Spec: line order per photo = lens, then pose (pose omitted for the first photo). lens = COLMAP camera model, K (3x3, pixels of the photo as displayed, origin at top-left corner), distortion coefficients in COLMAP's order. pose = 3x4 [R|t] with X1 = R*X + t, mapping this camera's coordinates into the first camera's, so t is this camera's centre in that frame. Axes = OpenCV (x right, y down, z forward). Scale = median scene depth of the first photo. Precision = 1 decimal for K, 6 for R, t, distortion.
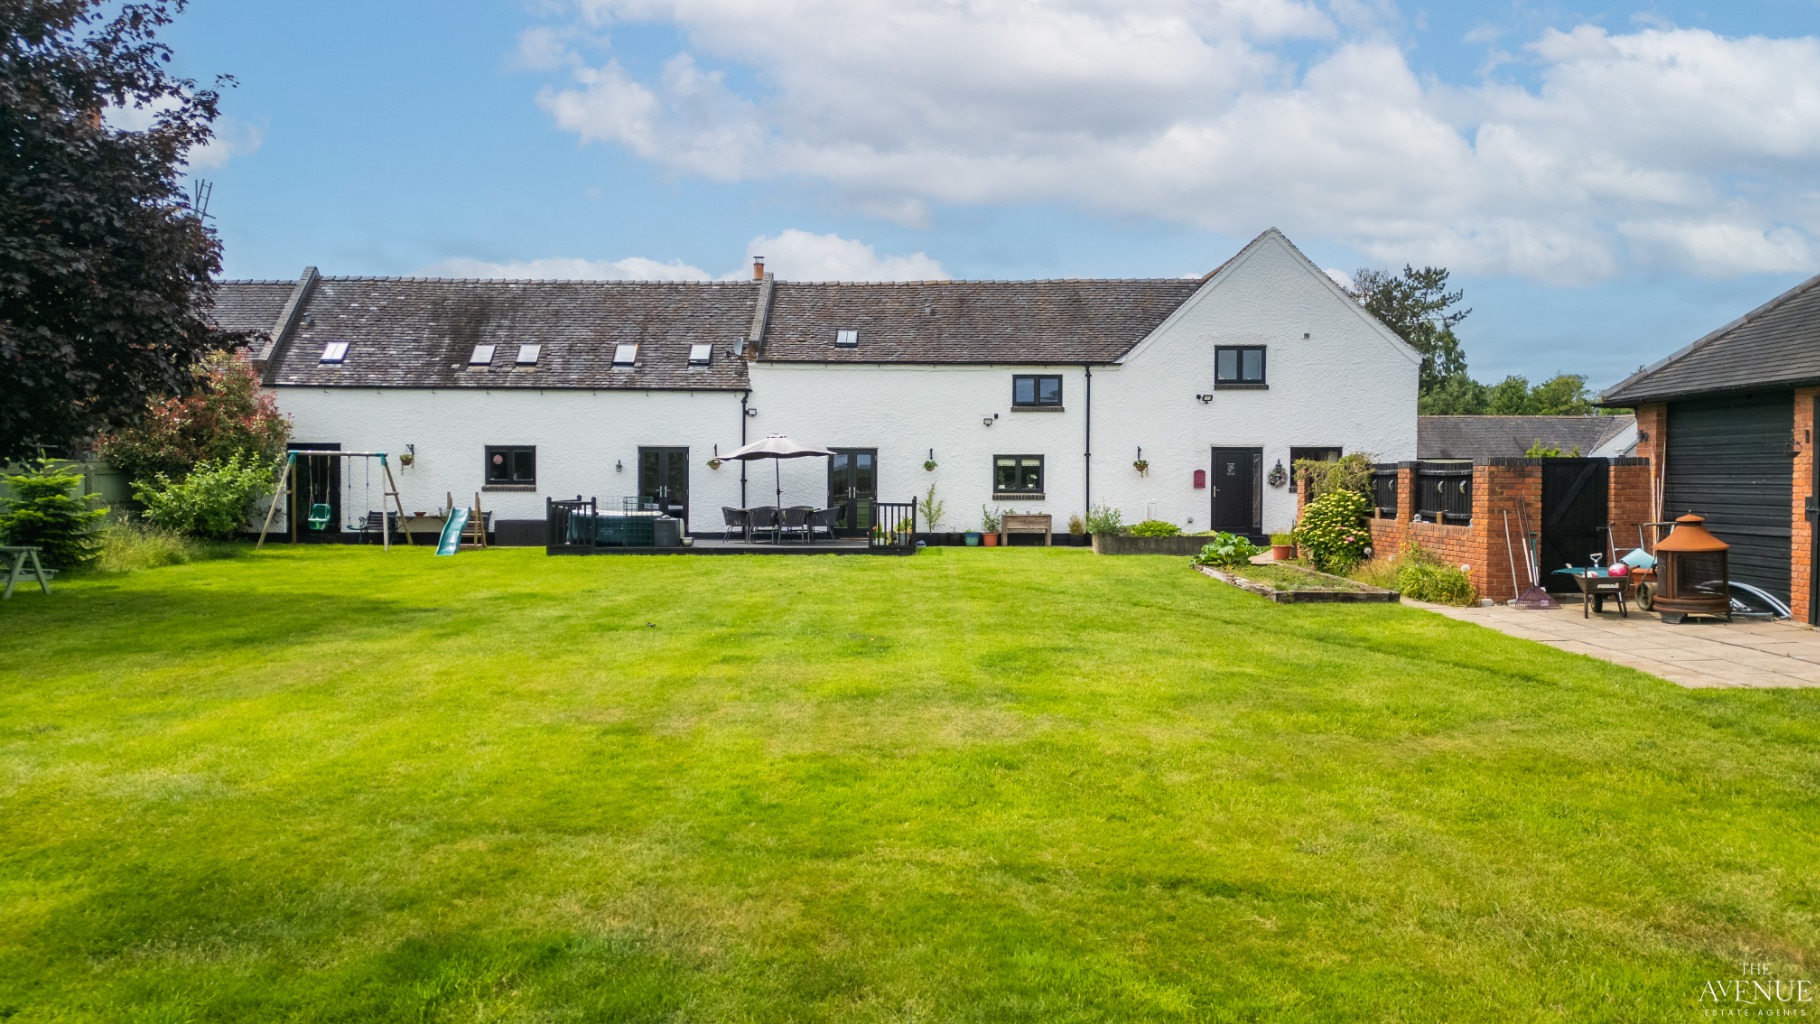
lens RADIAL K [[1256.7, 0, 905.3], [0, 1256.7, 497.5], [0, 0, 1]] dist [0.049225, -0.006095]
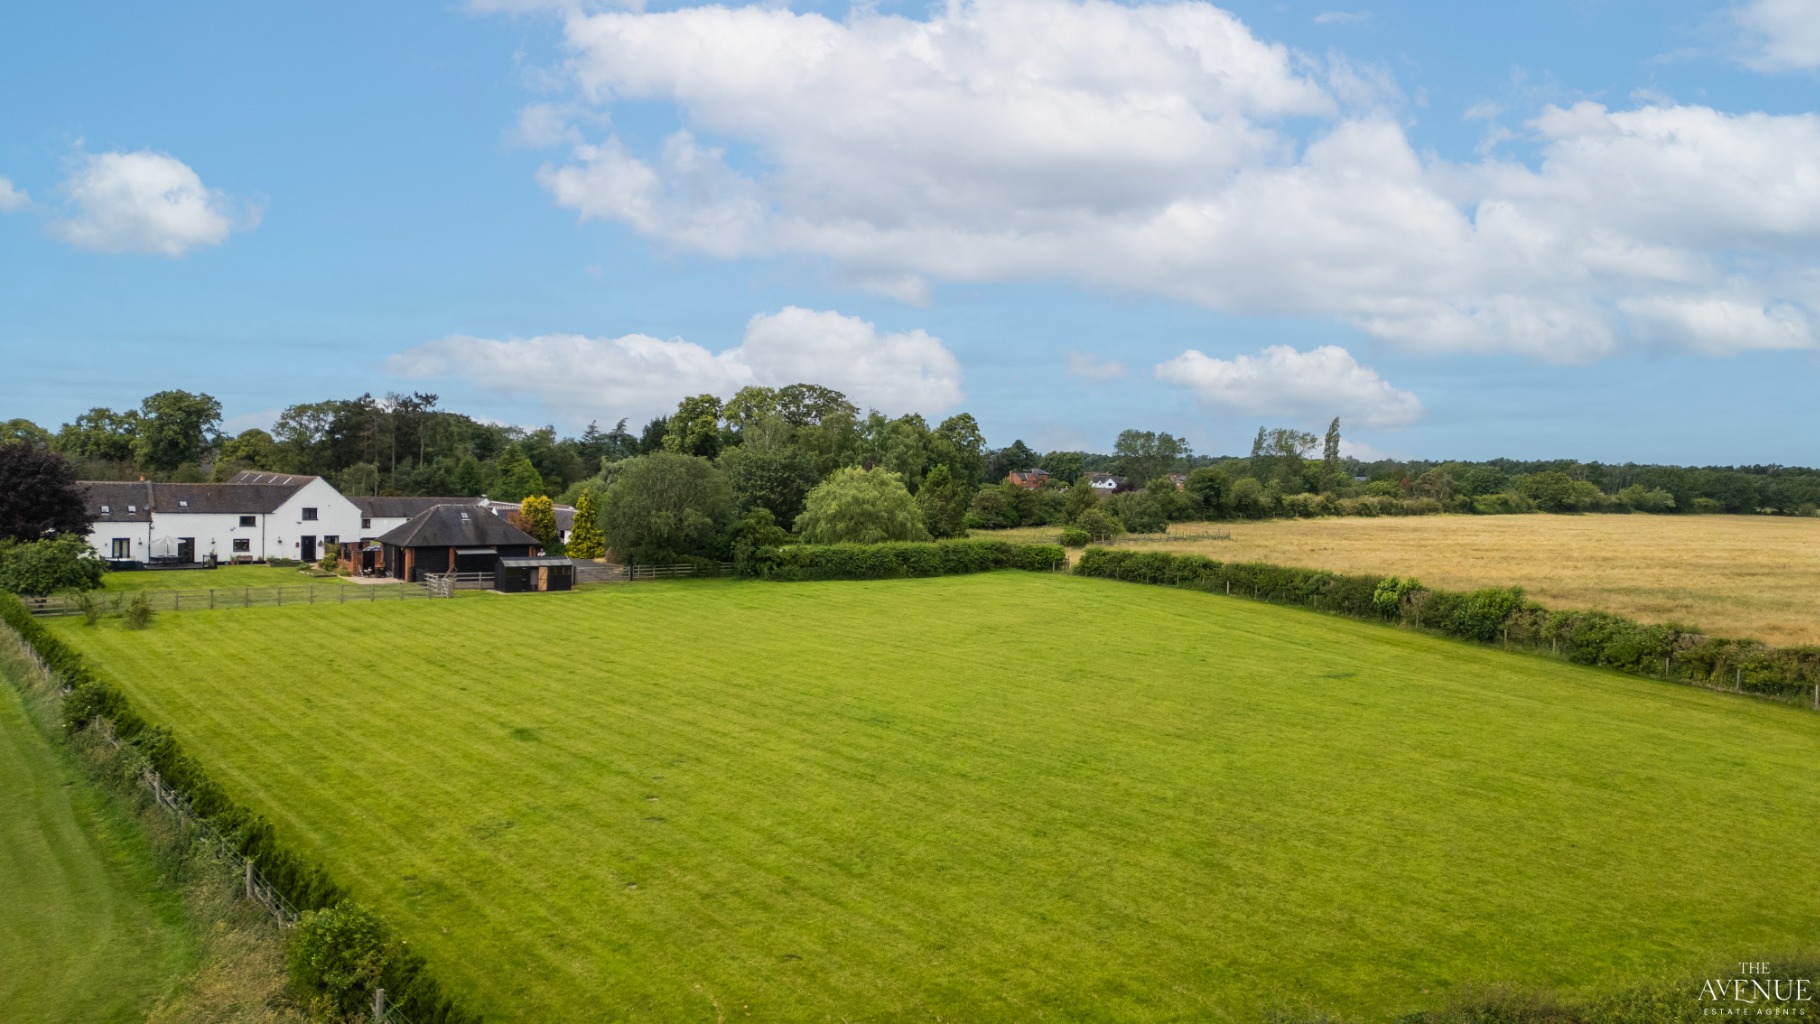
lens RADIAL K [[1256.7, 0, 905.3], [0, 1256.7, 497.5], [0, 0, 1]] dist [0.049225, -0.006095]
pose [[0.771627, 0.006700, 0.636040, -0.750866], [-0.018217, 0.999767, 0.011568, -0.226439], [-0.635815, -0.020513, 0.771569, -2.962341]]
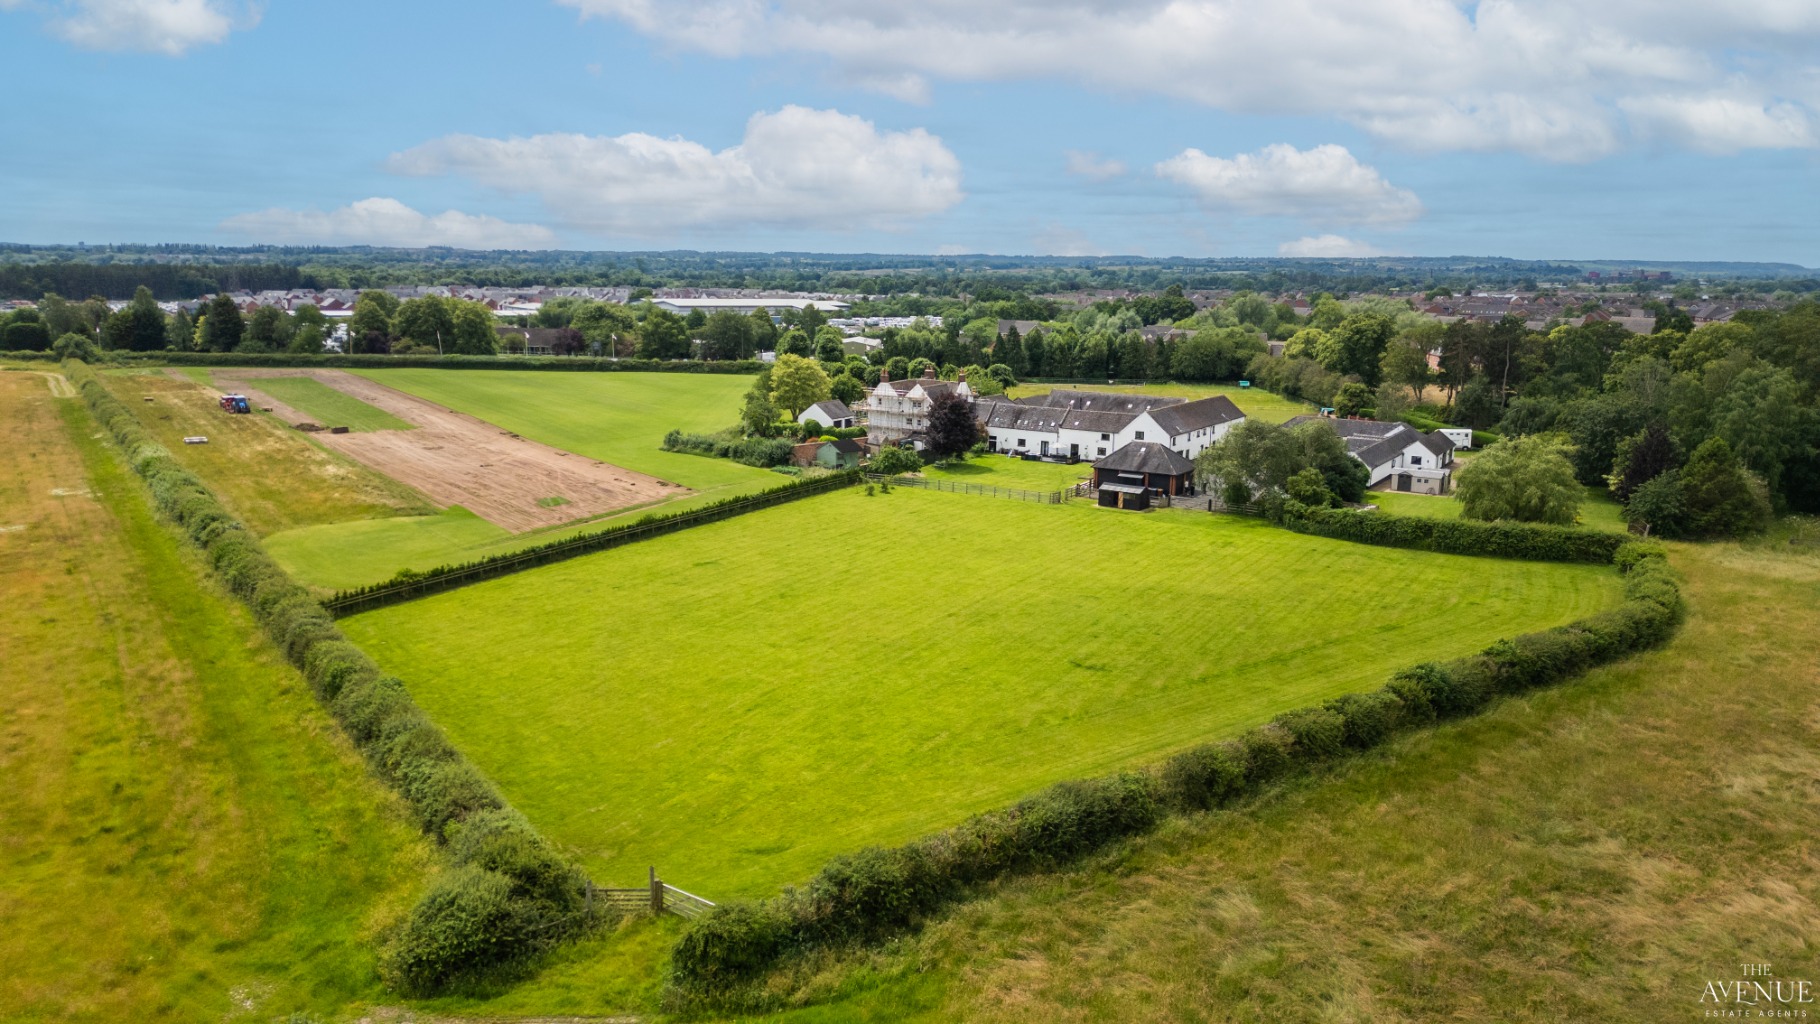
lens RADIAL K [[1256.7, 0, 905.3], [0, 1256.7, 497.5], [0, 0, 1]] dist [0.049225, -0.006095]
pose [[0.847864, 0.103949, -0.519924, 2.314815], [-0.019532, 0.986051, 0.165292, -0.733714], [0.529854, -0.129990, 0.838068, -4.256272]]
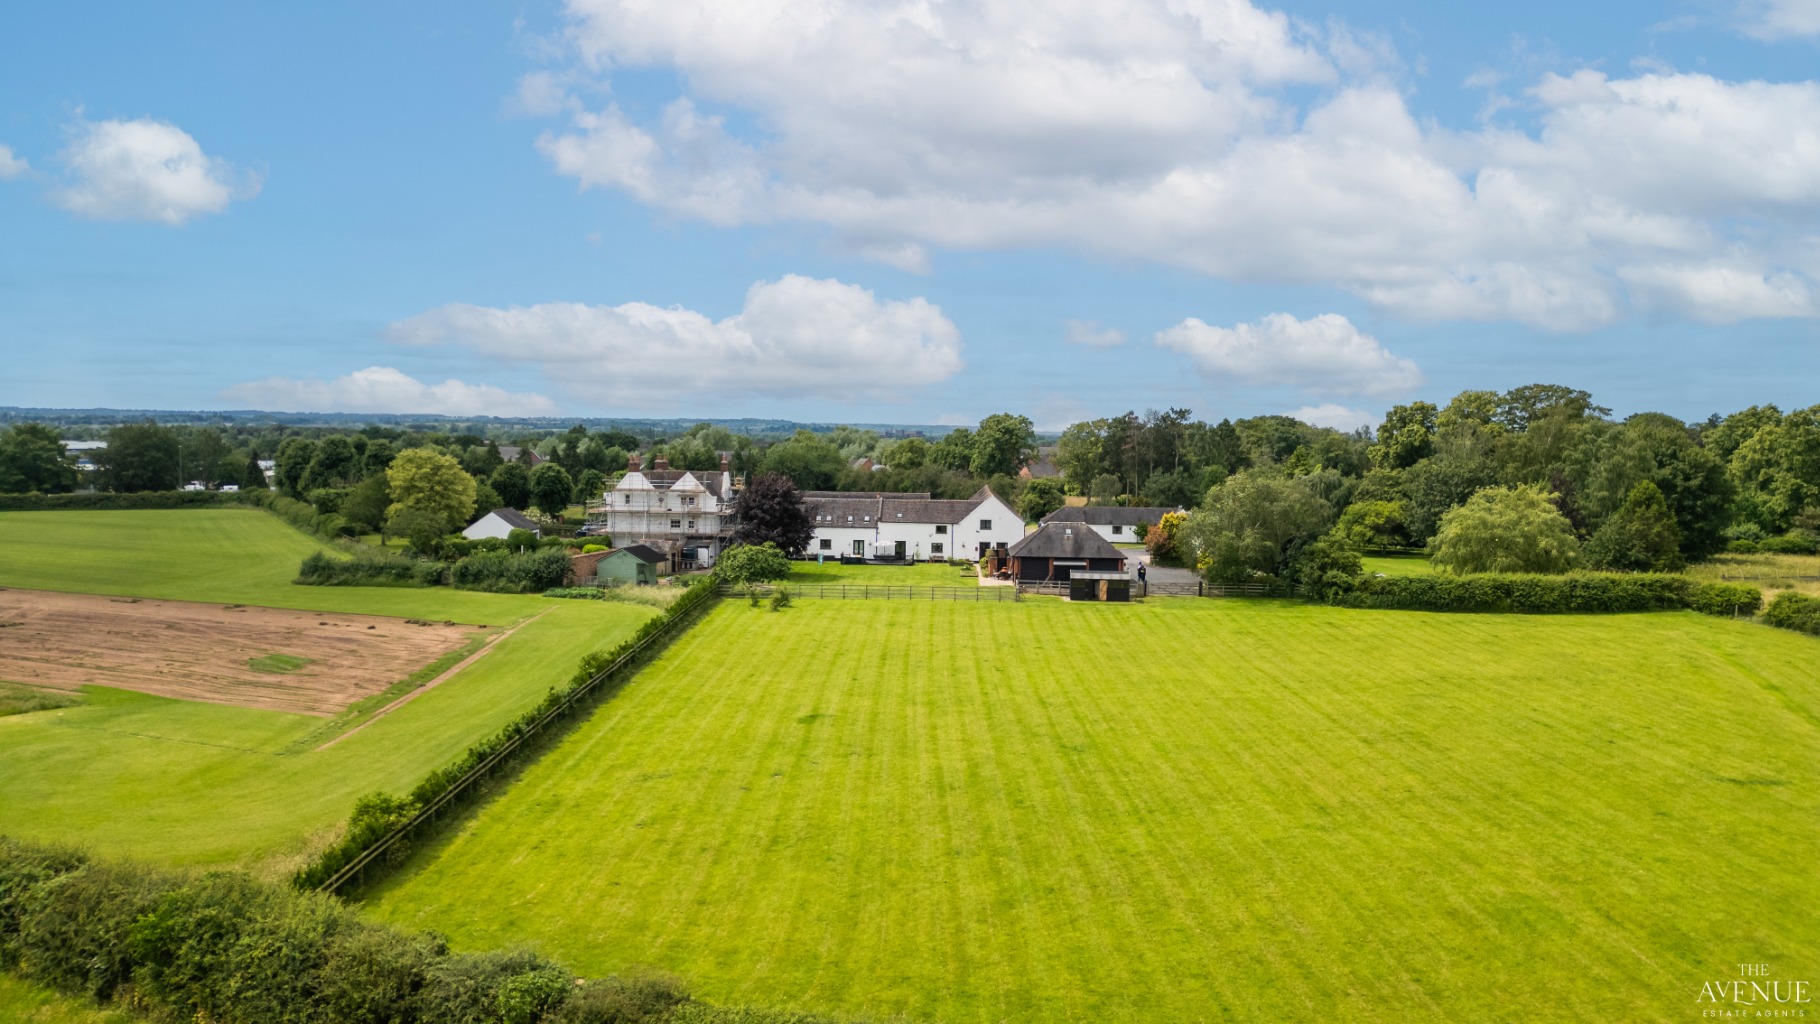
lens RADIAL K [[1256.7, 0, 905.3], [0, 1256.7, 497.5], [0, 0, 1]] dist [0.049225, -0.006095]
pose [[0.999586, 0.013992, -0.025127, 0.087610], [-0.013142, 0.999347, 0.033664, -0.351380], [0.025581, -0.033320, 0.999117, -3.552515]]
